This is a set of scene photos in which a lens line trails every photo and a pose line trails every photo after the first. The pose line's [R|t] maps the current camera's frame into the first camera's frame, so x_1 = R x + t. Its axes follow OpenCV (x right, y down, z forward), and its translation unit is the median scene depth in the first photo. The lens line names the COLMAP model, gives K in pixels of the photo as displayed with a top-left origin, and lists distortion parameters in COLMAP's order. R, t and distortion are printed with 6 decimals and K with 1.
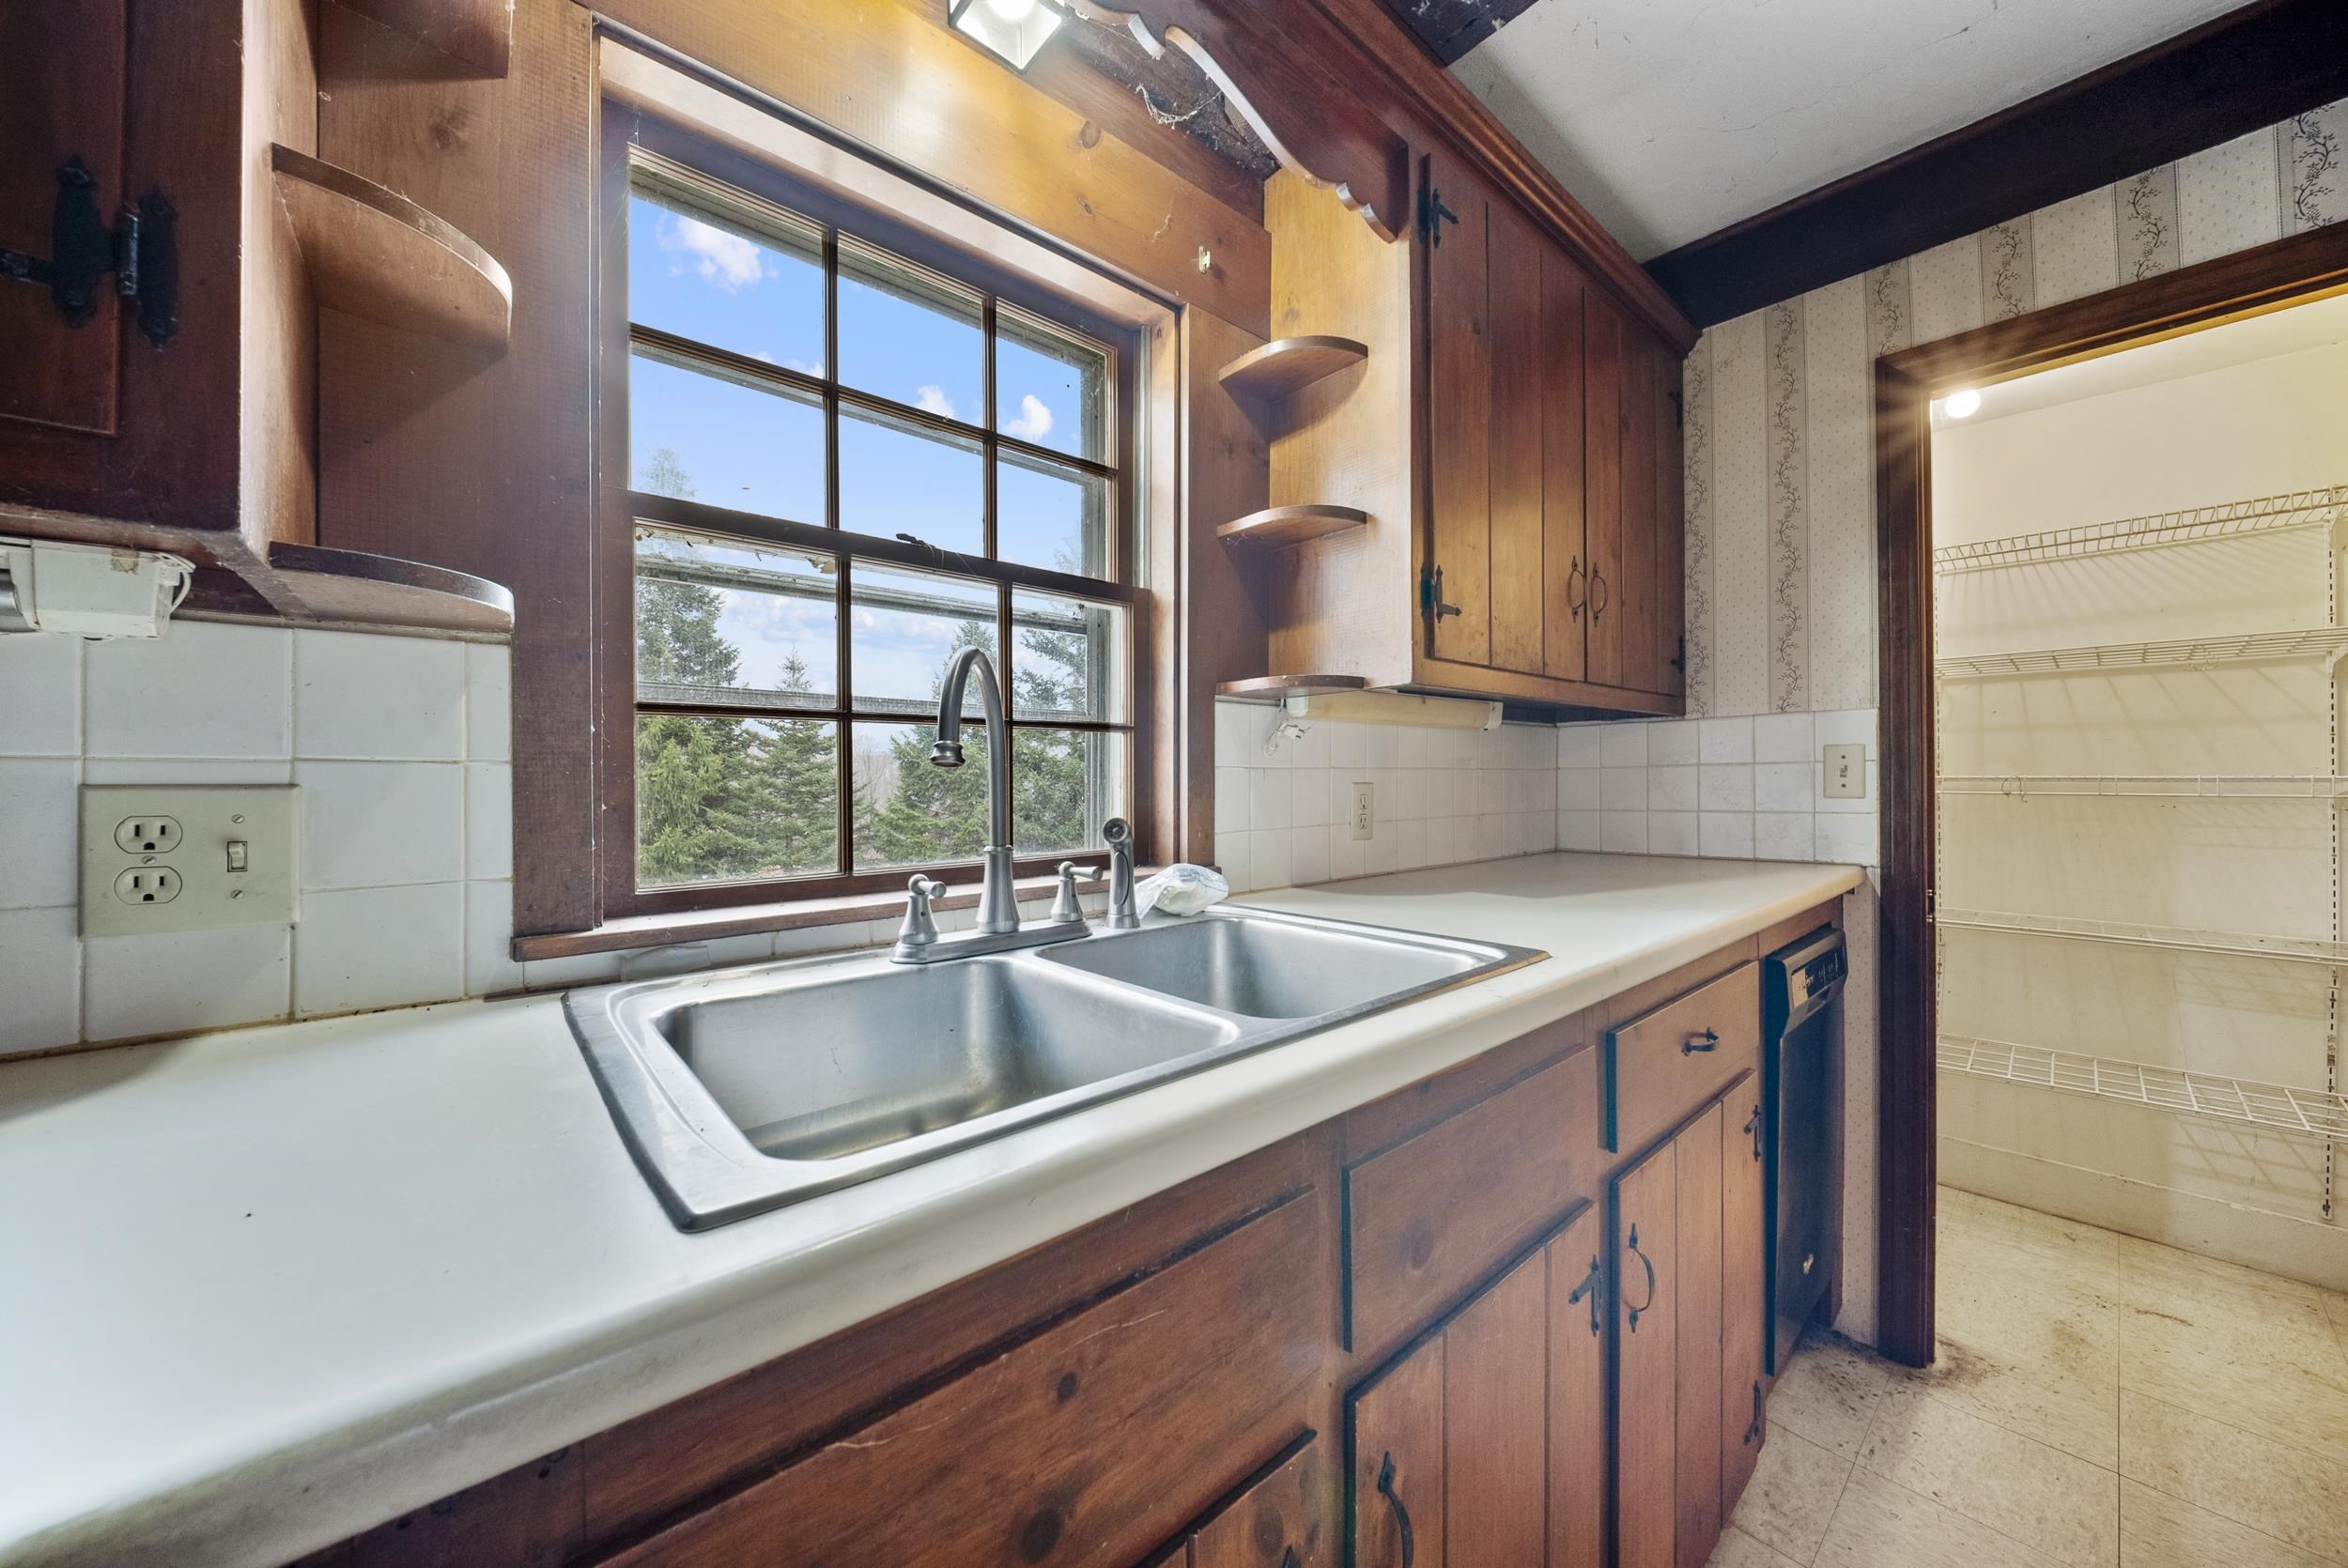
lens RADIAL K [[857.1, 0, 1181.5], [0, 857.1, 776.8], [0, 0, 1]] dist [0.010290, -0.007671]
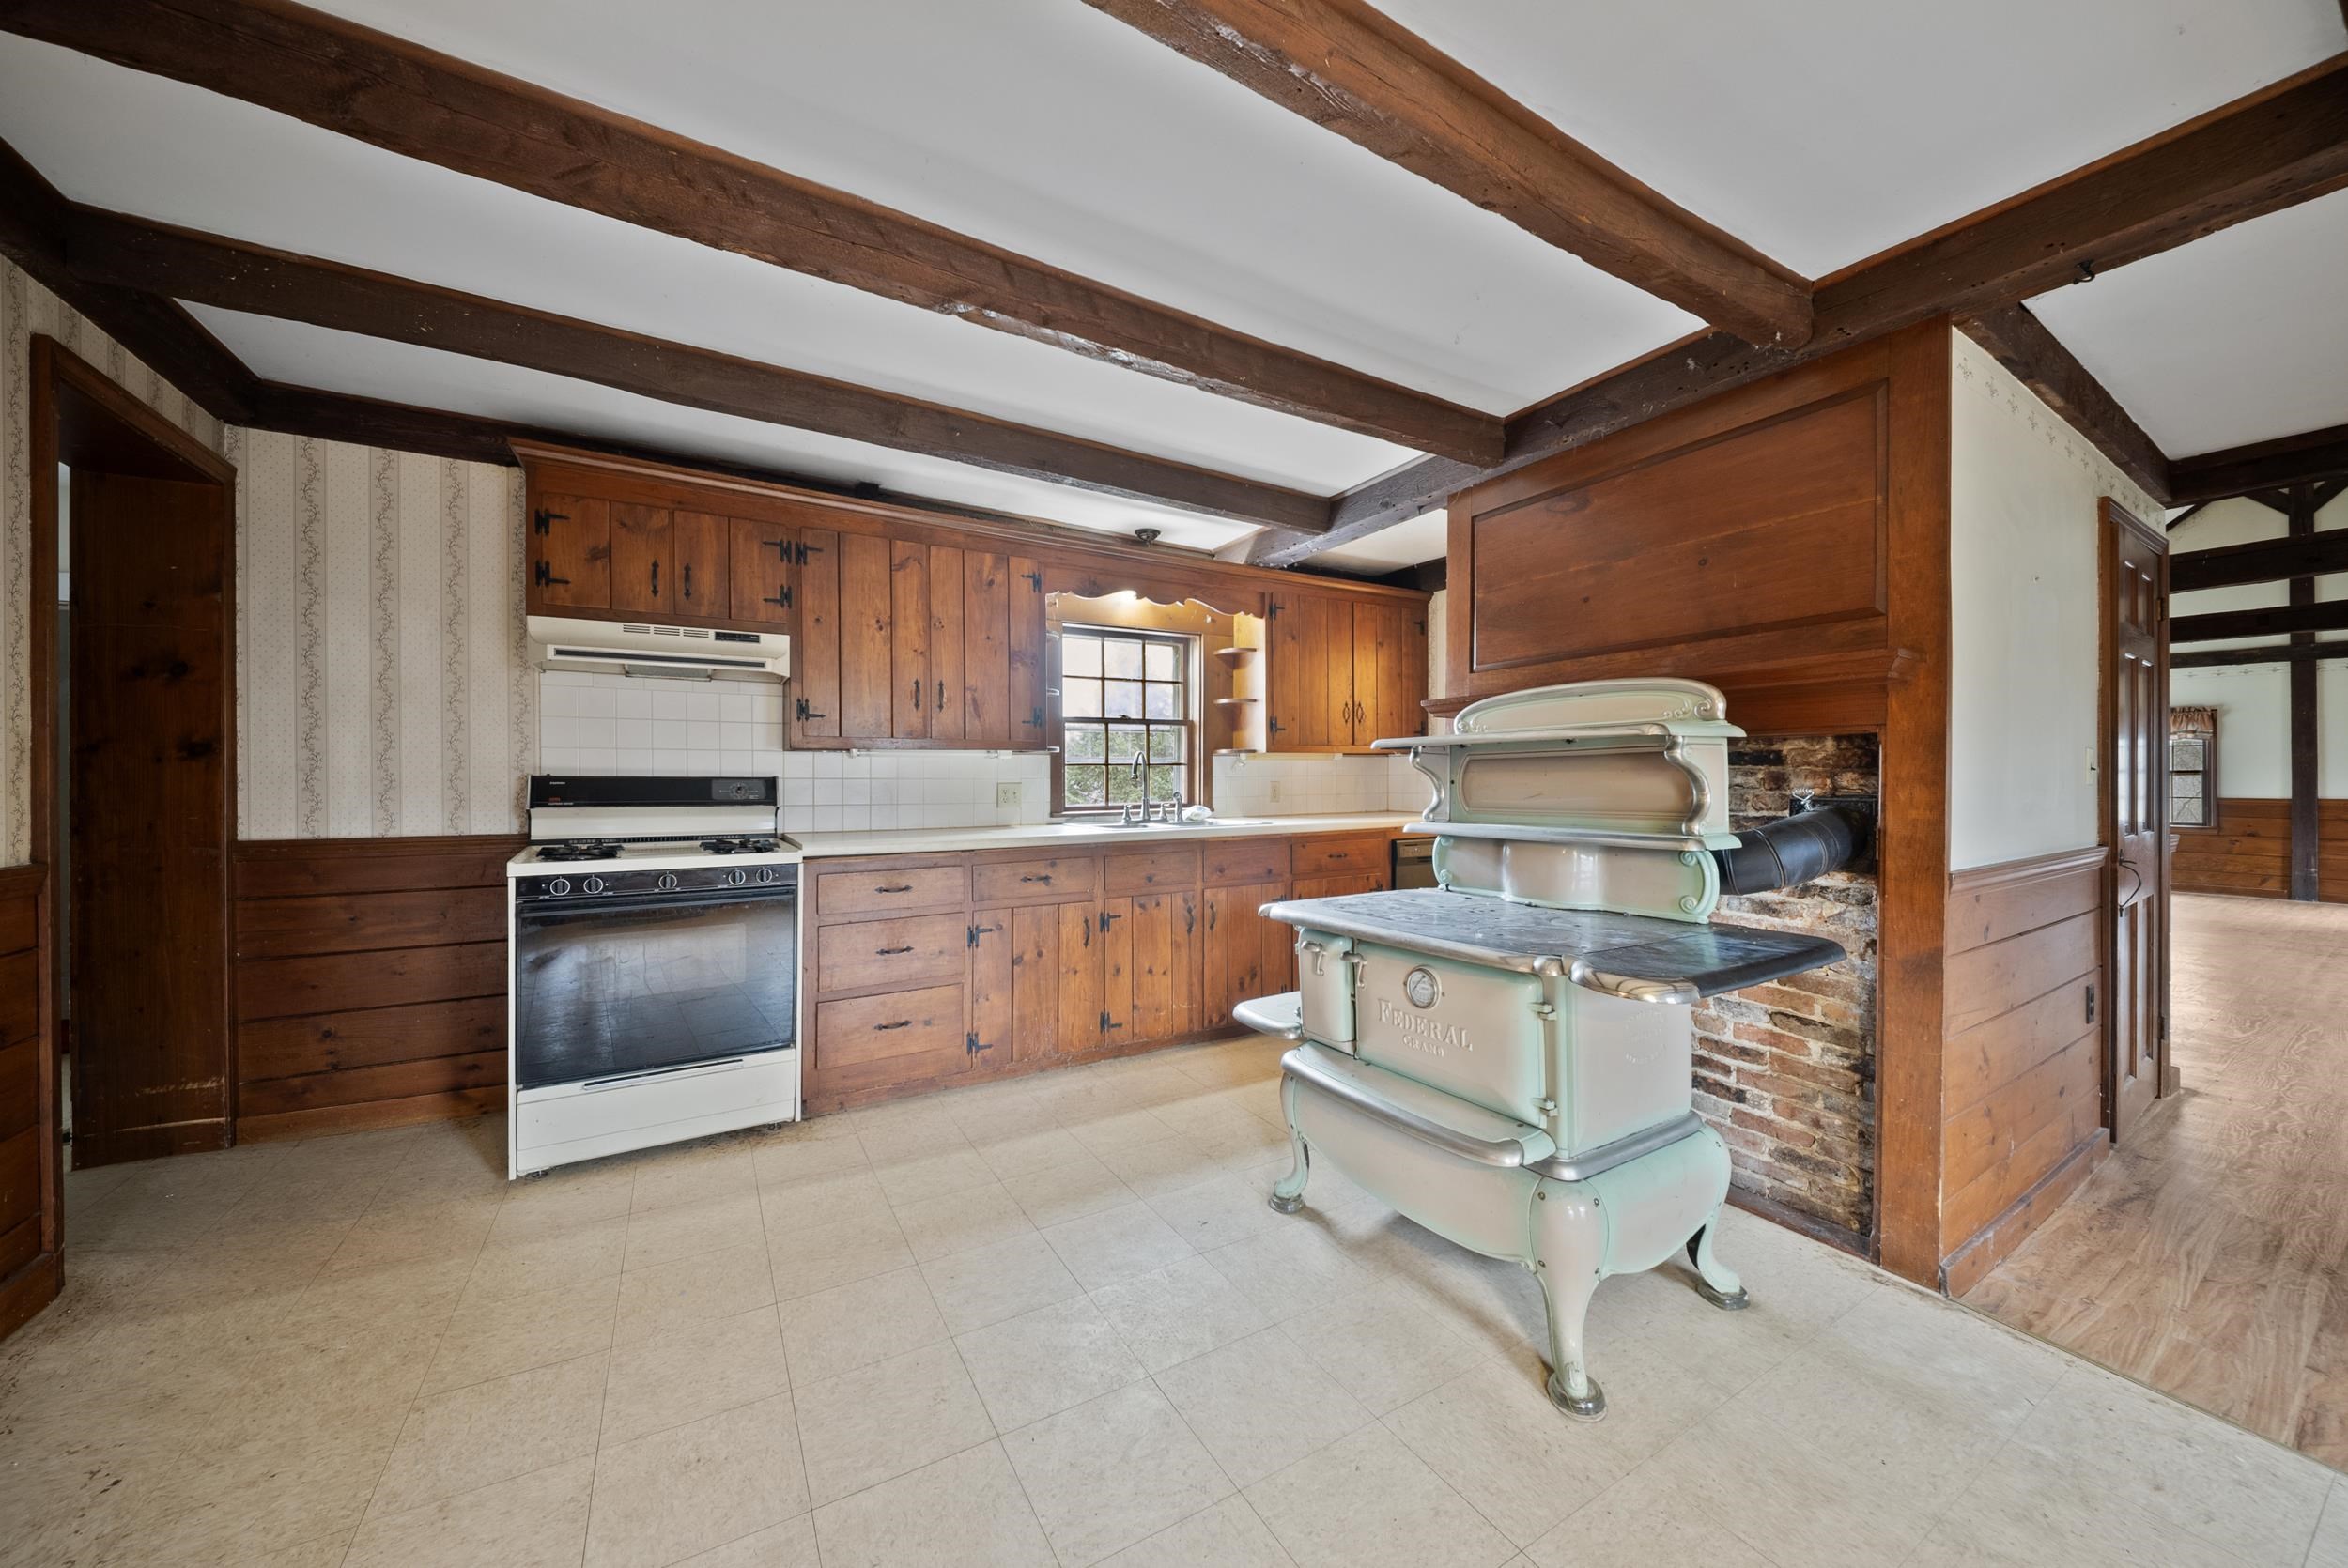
lens RADIAL K [[857.1, 0, 1181.5], [0, 857.1, 776.8], [0, 0, 1]] dist [0.010290, -0.007671]
pose [[0.986308, -0.005942, -0.164804, 0.452921], [0.005321, 0.999977, -0.004210, 0.002867], [0.164825, 0.003276, 0.986317, -2.187902]]
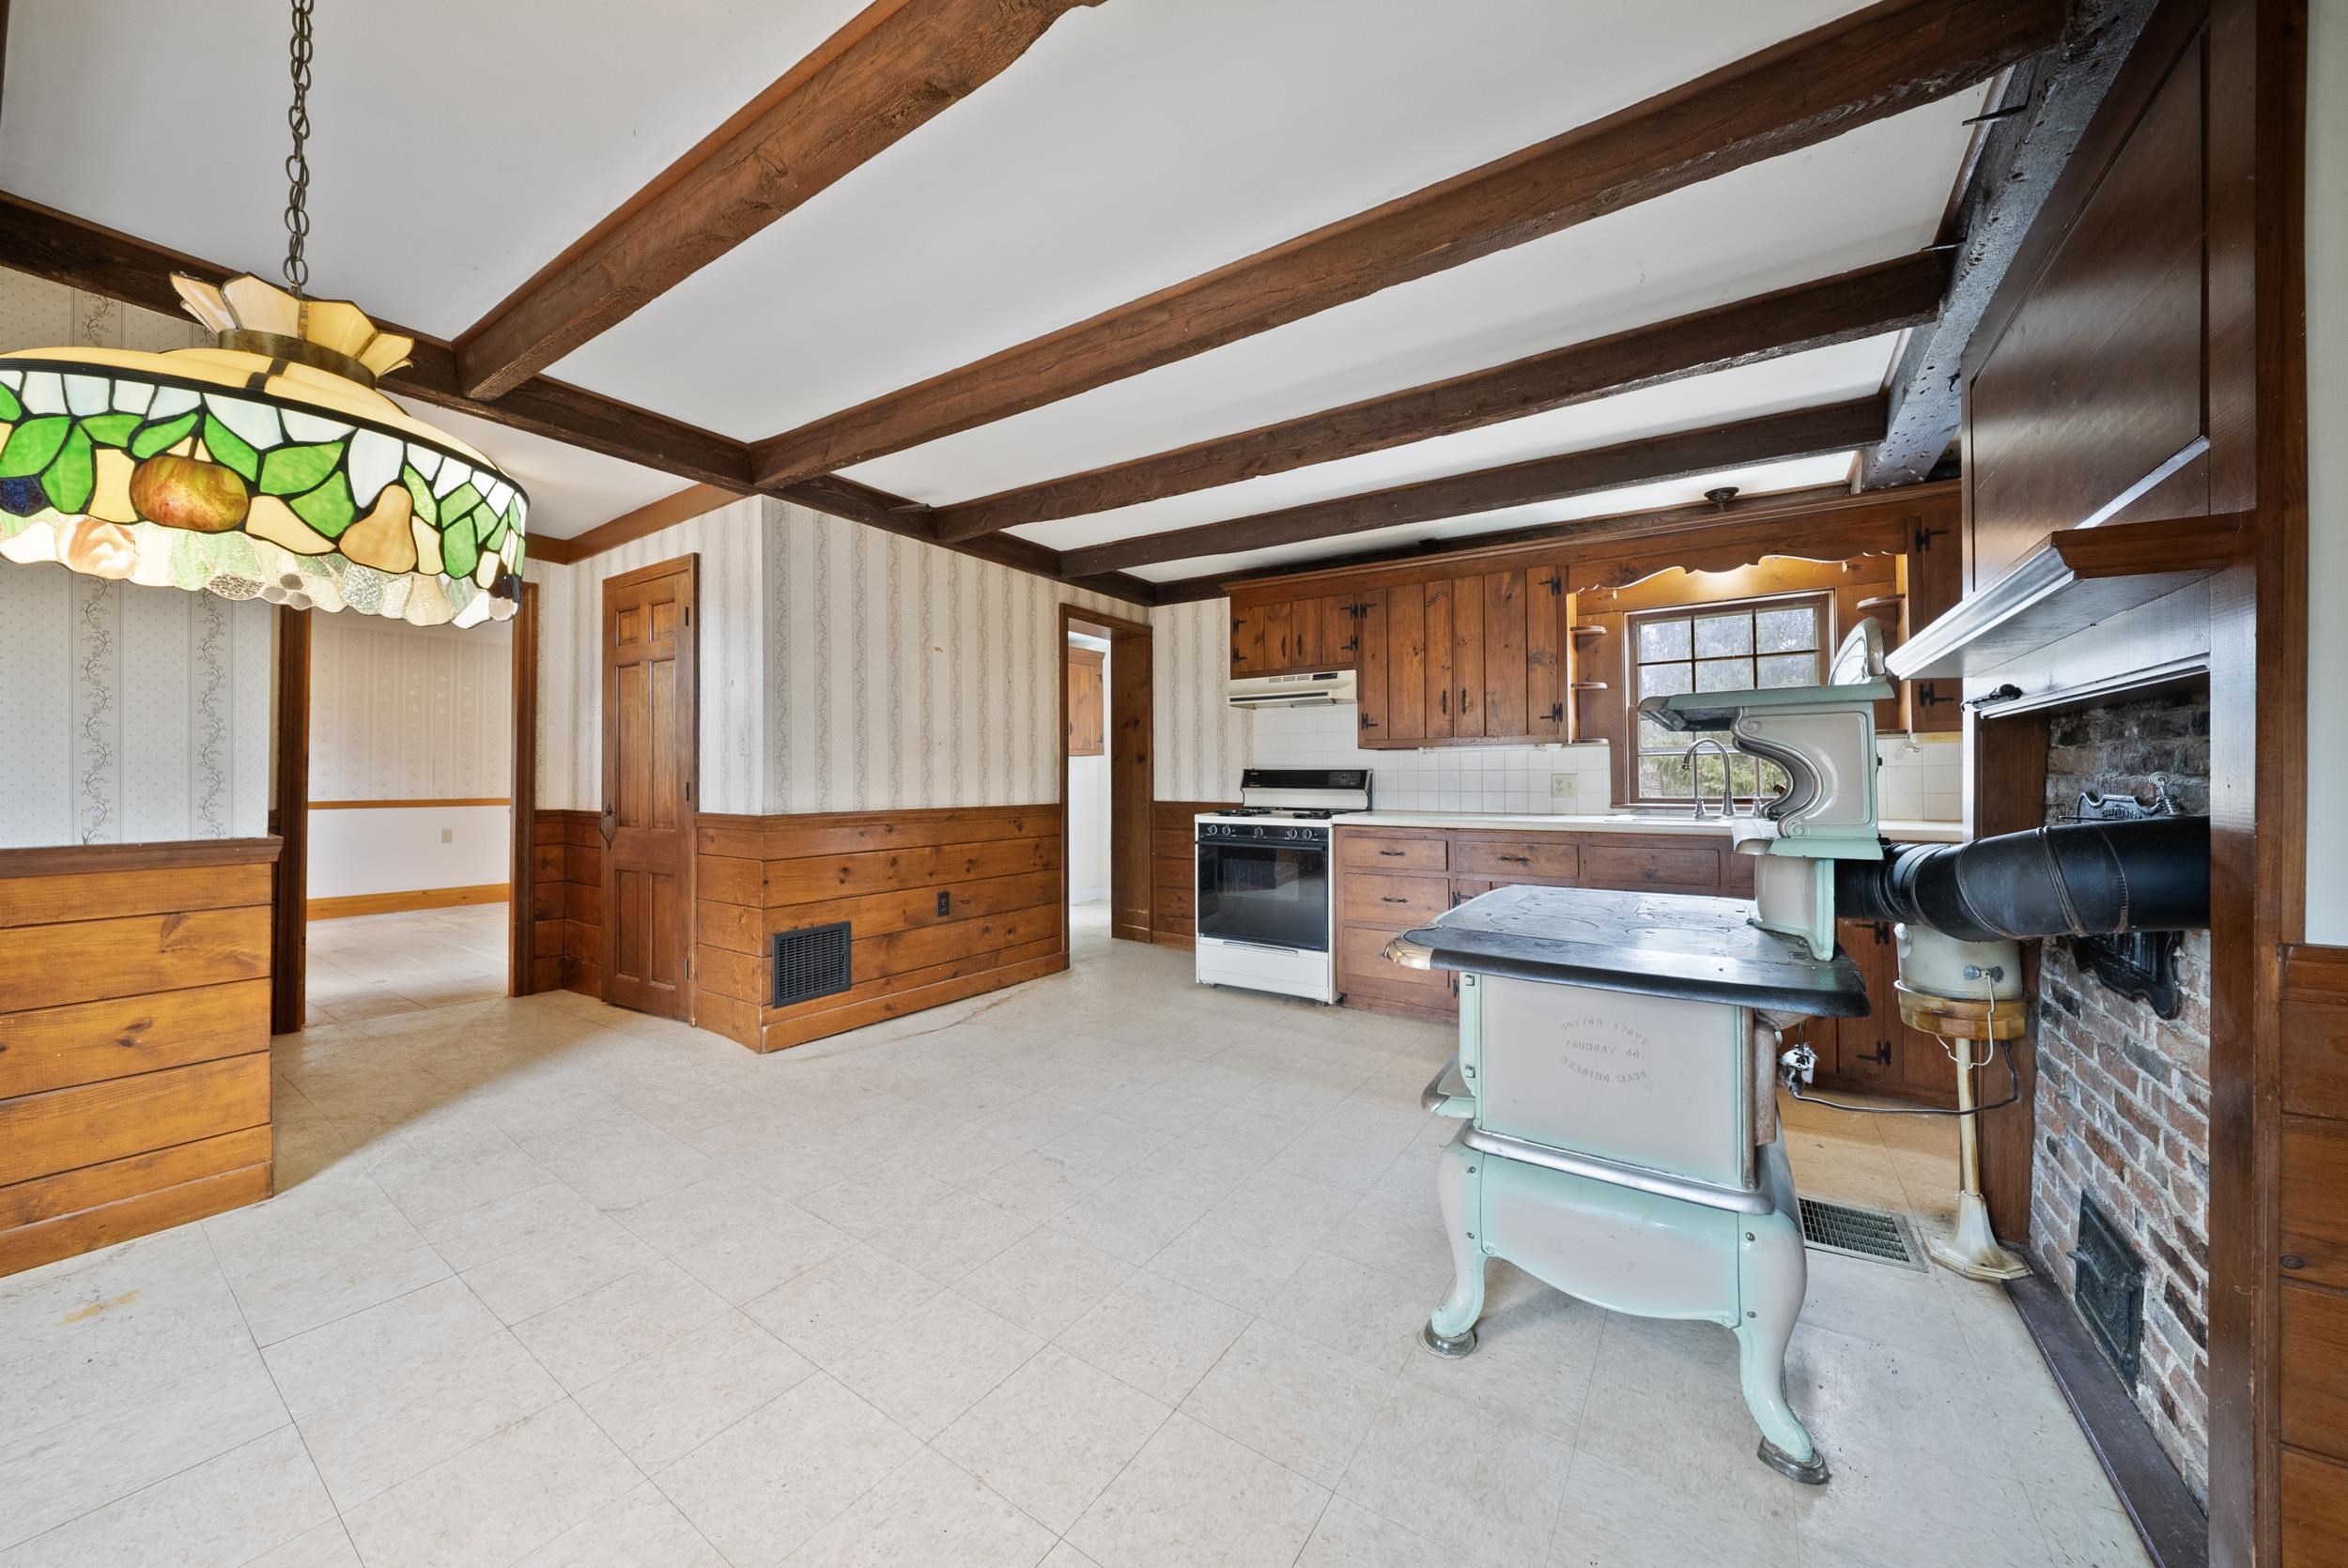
lens RADIAL K [[857.1, 0, 1181.5], [0, 857.1, 776.8], [0, 0, 1]] dist [0.010290, -0.007671]
pose [[0.251039, -0.004989, -0.967964, 2.013413], [0.000989, 0.999988, -0.004898, 0.031536], [0.967976, 0.000272, 0.251041, -1.561995]]
